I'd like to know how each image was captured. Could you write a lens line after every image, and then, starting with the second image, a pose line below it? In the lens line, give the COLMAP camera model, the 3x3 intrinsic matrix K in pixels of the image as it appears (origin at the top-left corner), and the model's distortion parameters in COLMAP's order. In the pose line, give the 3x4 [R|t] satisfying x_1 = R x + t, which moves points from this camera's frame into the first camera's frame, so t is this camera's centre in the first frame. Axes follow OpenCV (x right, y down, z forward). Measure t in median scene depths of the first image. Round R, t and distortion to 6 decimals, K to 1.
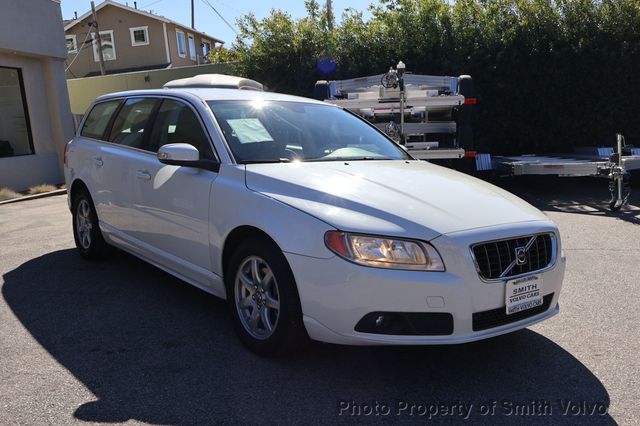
lens RADIAL K [[625.7, 0, 320.0], [0, 625.7, 213.0], [0, 0, 1]] dist [0.014059, 0.013350]
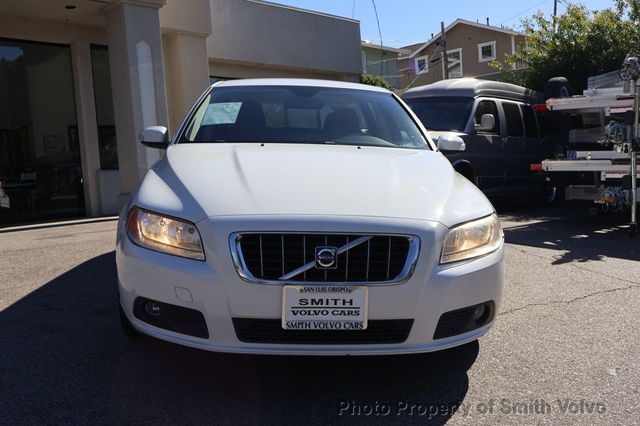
lens RADIAL K [[625.0, 0, 320.0], [0, 625.0, 213.0], [0, 0, 1]] dist [0.005586, -0.005532]
pose [[0.812441, 0.069256, -0.578915, 0.505417], [-0.087794, 0.996130, -0.004041, 0.012201], [0.576395, 0.054108, 0.815378, 0.255467]]
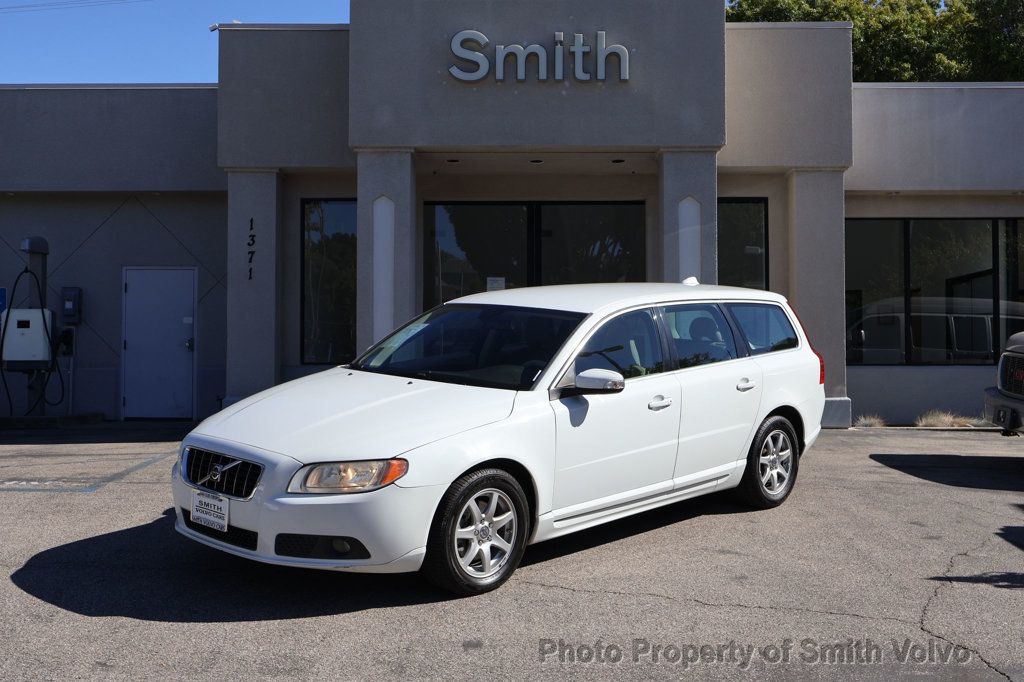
lens RADIAL K [[1069.7, 0, 512.0], [0, 1069.7, 341.0], [0, 0, 1]] dist [0.002013, 0.005264]
pose [[0.139692, 0.058164, -0.988485, 1.387769], [-0.155403, 0.987190, 0.036126, -0.183937], [0.977924, 0.148567, 0.146942, 0.796926]]
